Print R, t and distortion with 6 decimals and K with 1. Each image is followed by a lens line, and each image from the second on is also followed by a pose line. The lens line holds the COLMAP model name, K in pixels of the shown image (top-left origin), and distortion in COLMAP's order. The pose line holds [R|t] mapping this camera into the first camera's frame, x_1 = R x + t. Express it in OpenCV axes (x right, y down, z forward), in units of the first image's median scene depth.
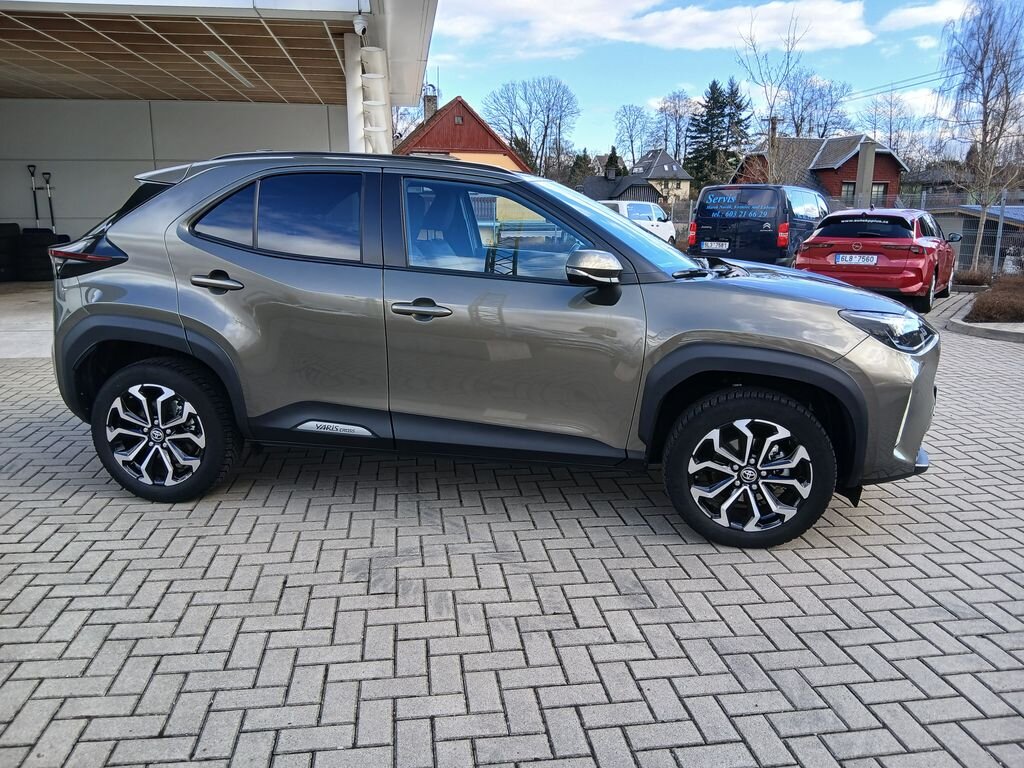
lens RADIAL K [[772.8, 0, 517.3], [0, 772.8, 381.9], [0, 0, 1]] dist [0.127125, -0.222558]
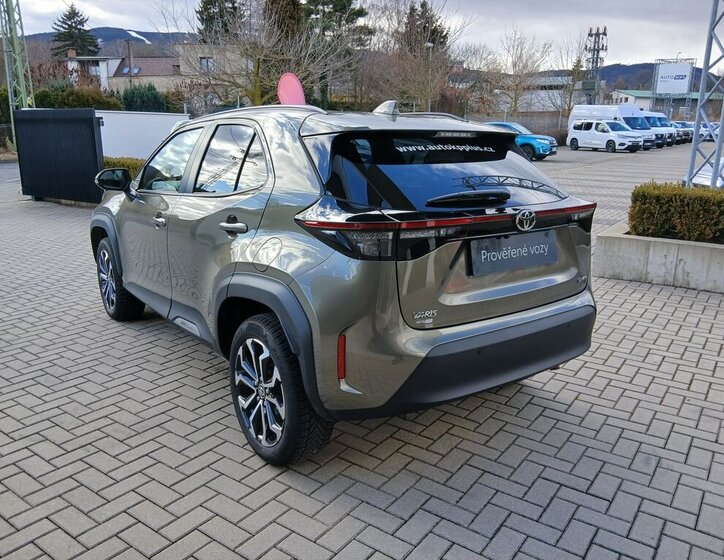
lens RADIAL K [[568.1, 0, 366.4], [0, 568.1, 277.9], [0, 0, 1]] dist [0.082940, -0.136329]
pose [[-0.723551, -0.178903, 0.666684, -1.017310], [0.140951, 0.907187, 0.396414, -0.474493], [-0.675727, 0.380796, -0.631180, 1.936861]]
